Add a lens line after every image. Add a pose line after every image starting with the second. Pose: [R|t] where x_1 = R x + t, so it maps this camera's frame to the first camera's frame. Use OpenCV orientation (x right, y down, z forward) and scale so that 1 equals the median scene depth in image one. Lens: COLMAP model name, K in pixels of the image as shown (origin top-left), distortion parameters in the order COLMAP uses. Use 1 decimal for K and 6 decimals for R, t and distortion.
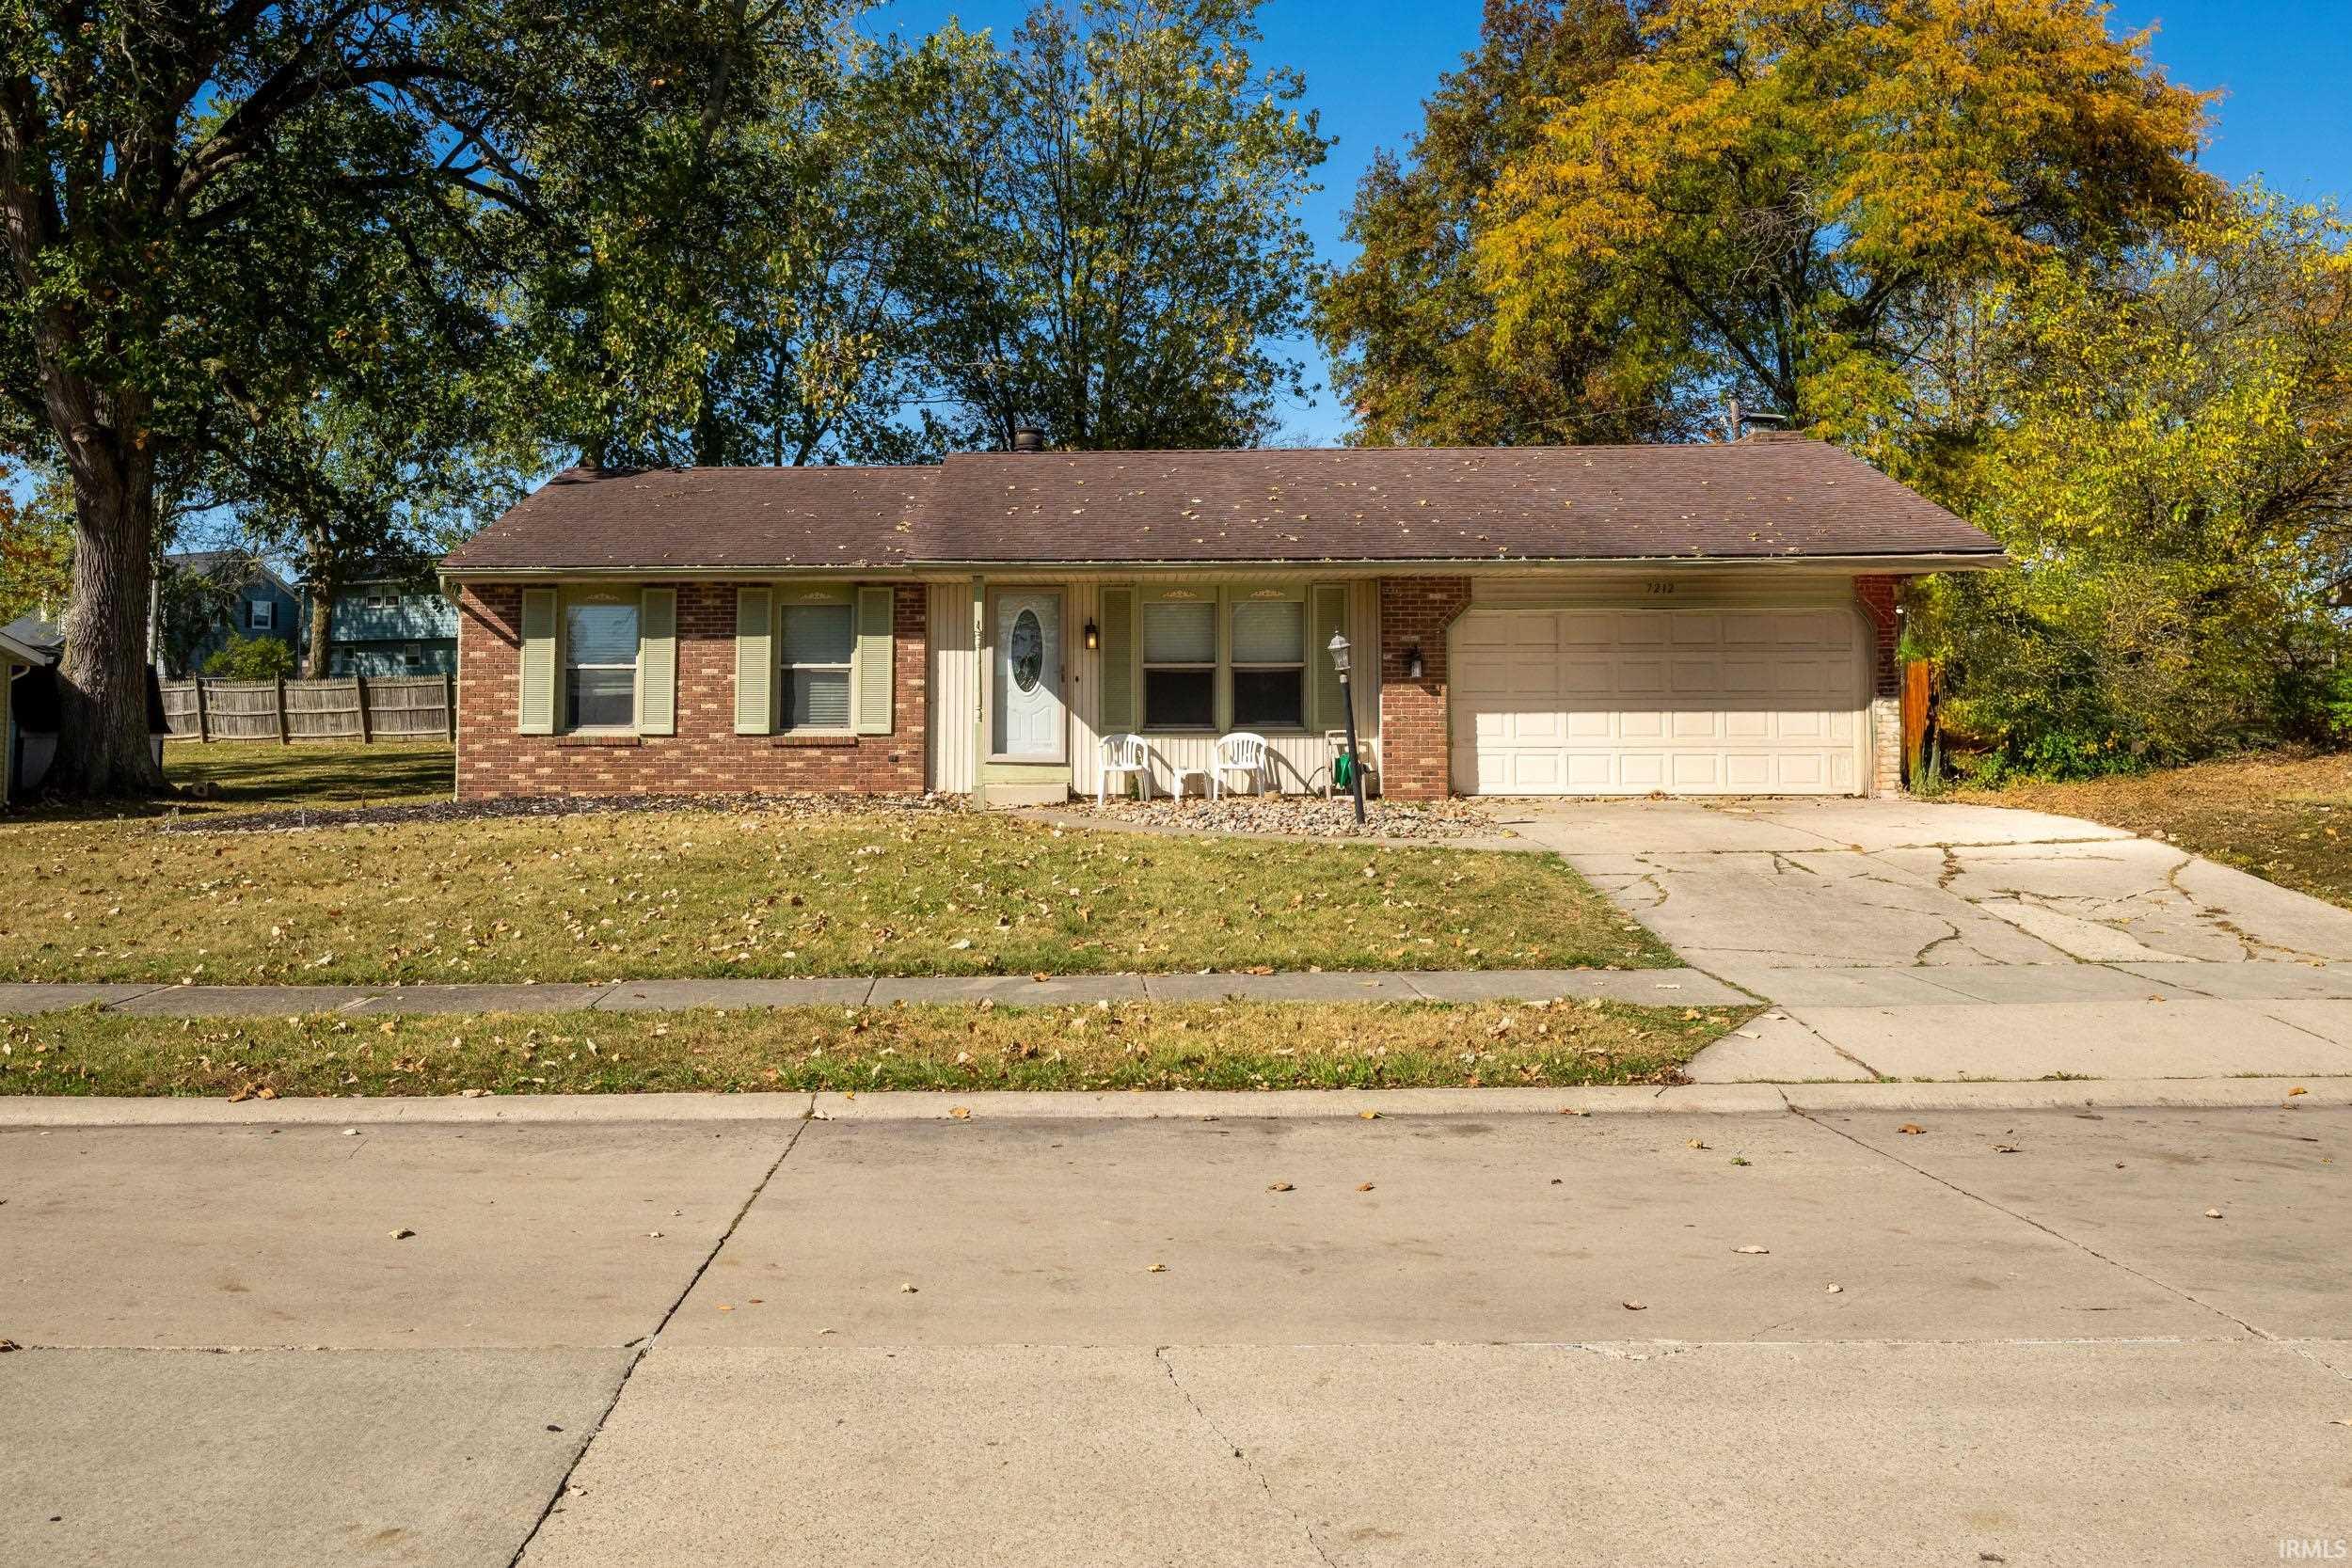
lens RADIAL K [[2202.7, 0, 1168.9], [0, 2202.7, 777.8], [0, 0, 1]] dist [-0.017811, 0.000000]
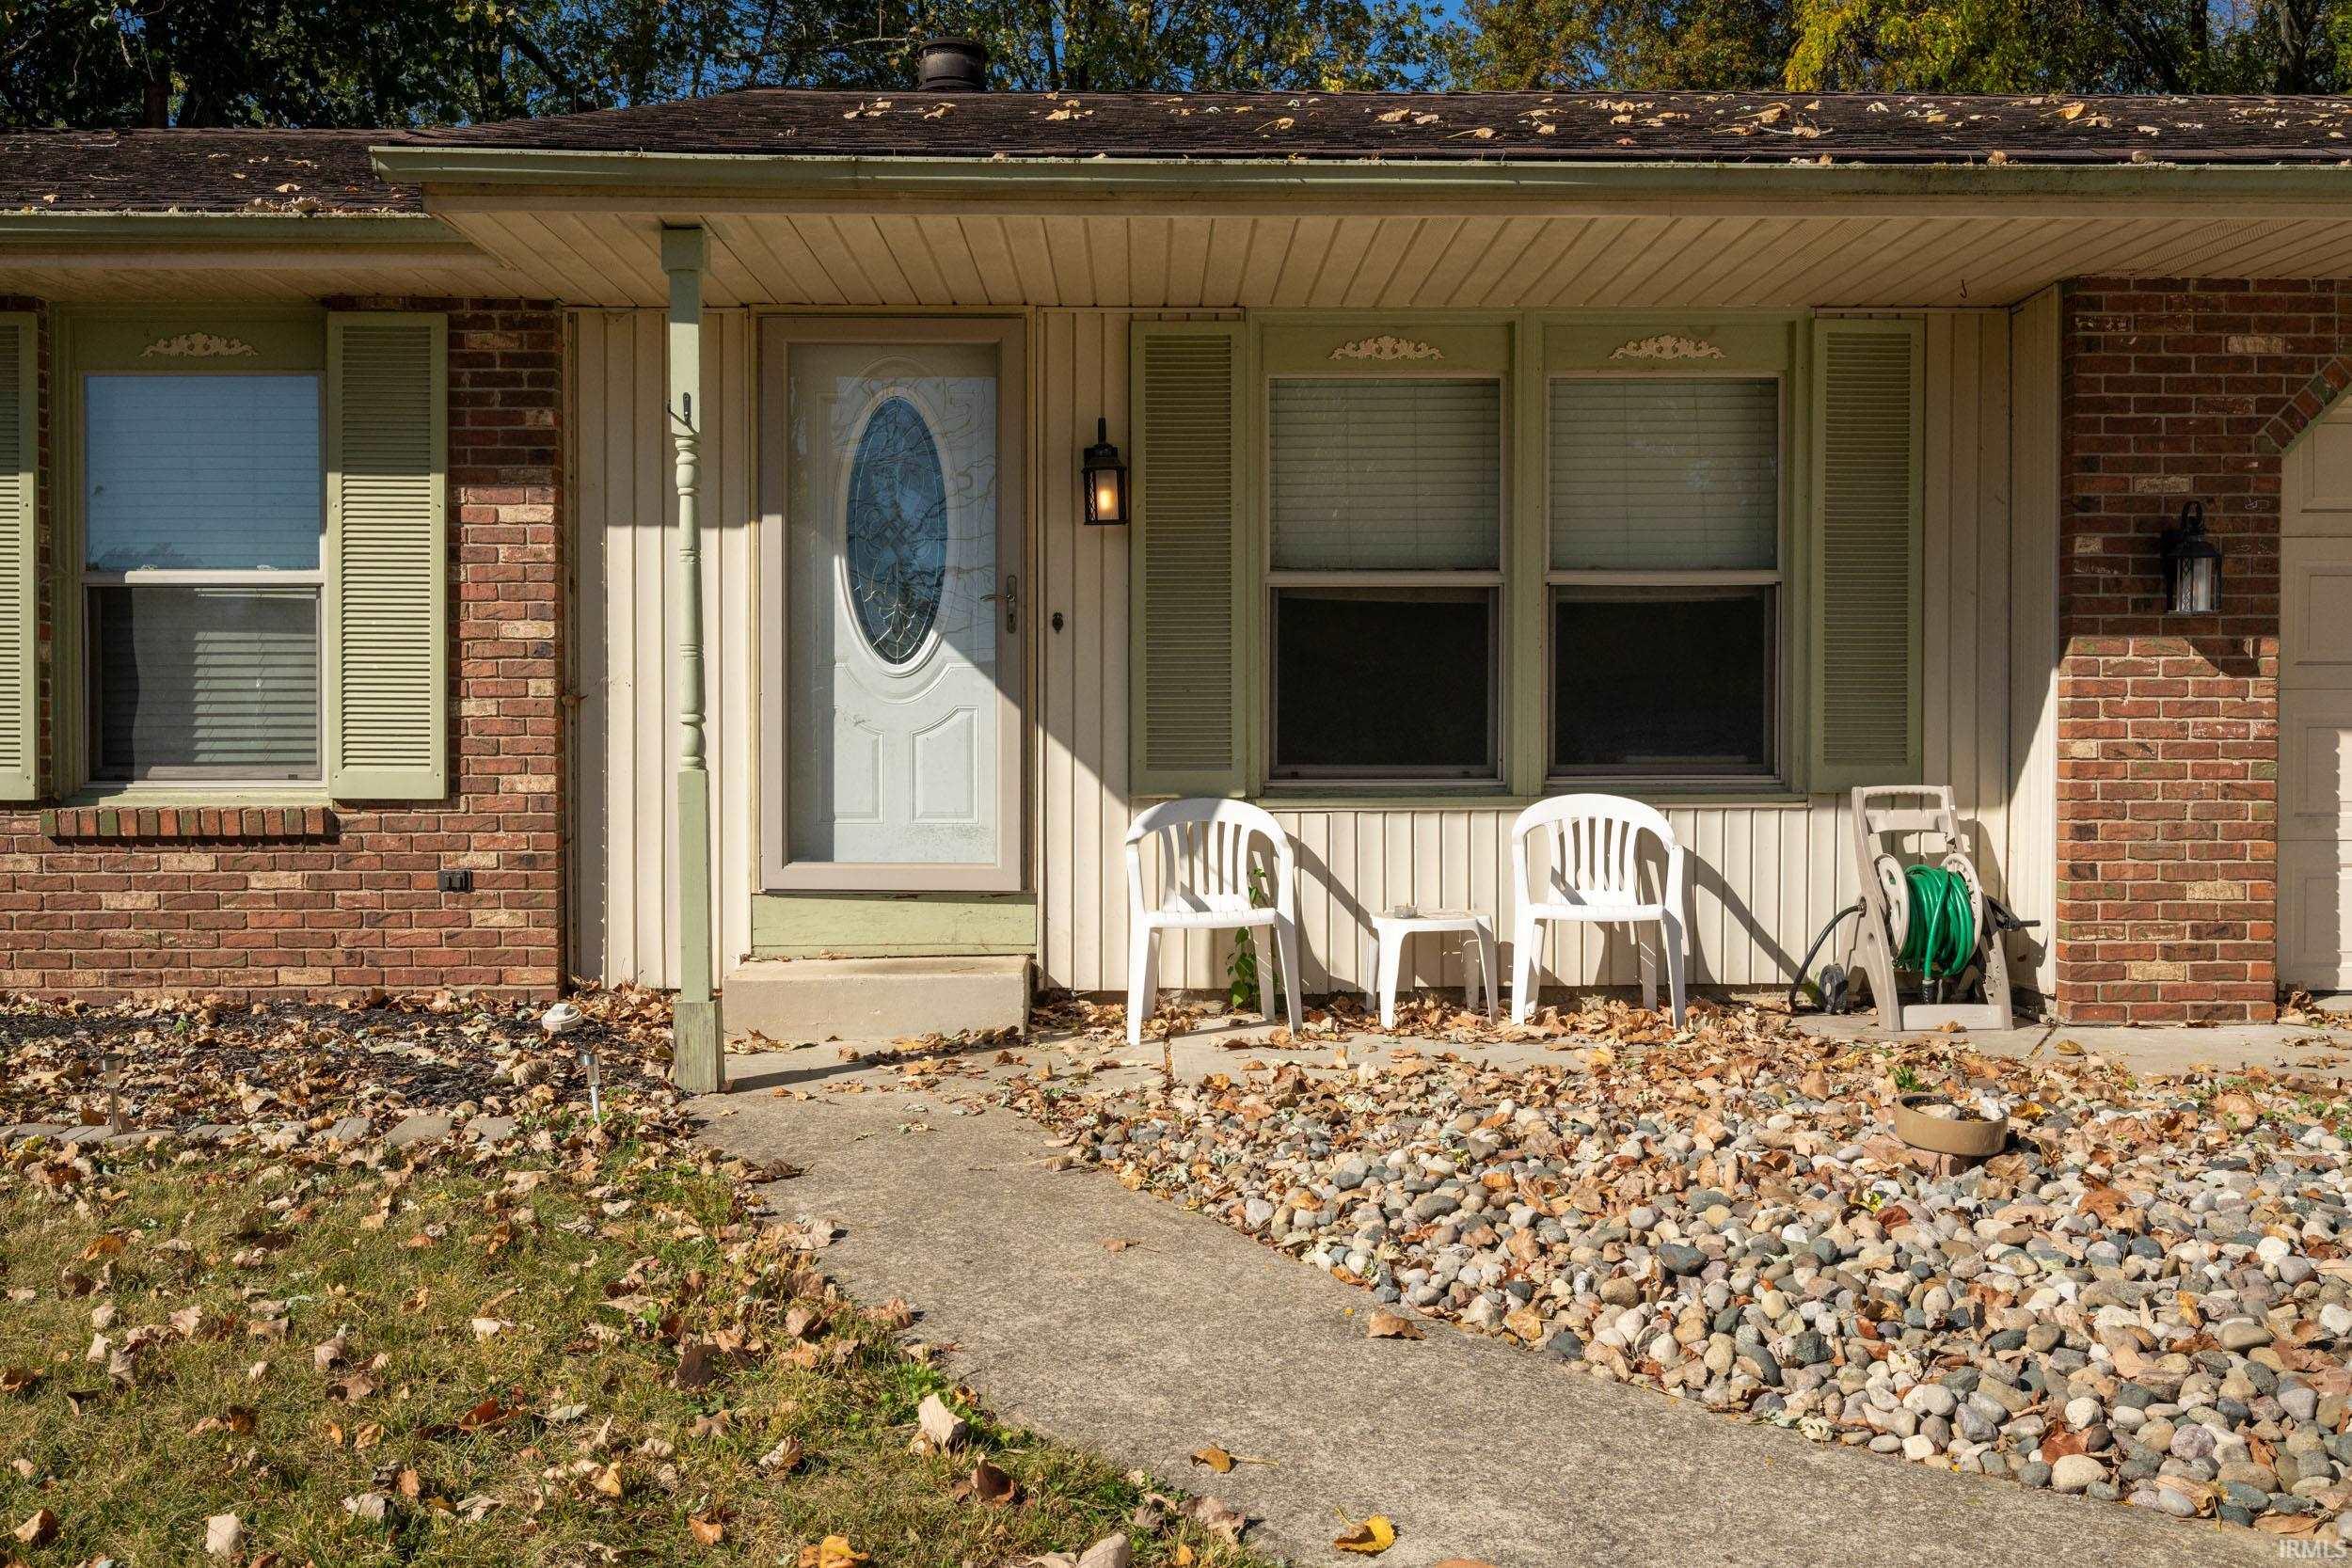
lens RADIAL K [[2202.7, 0, 1182.7], [0, 2202.7, 779.0], [0, 0, 1]] dist [-0.017811, 0.000000]
pose [[0.999998, 0.000480, -0.001763, -0.023665], [-0.000480, 1.000000, -0.000271, -0.022666], [0.001763, 0.000272, 0.999998, 0.691898]]
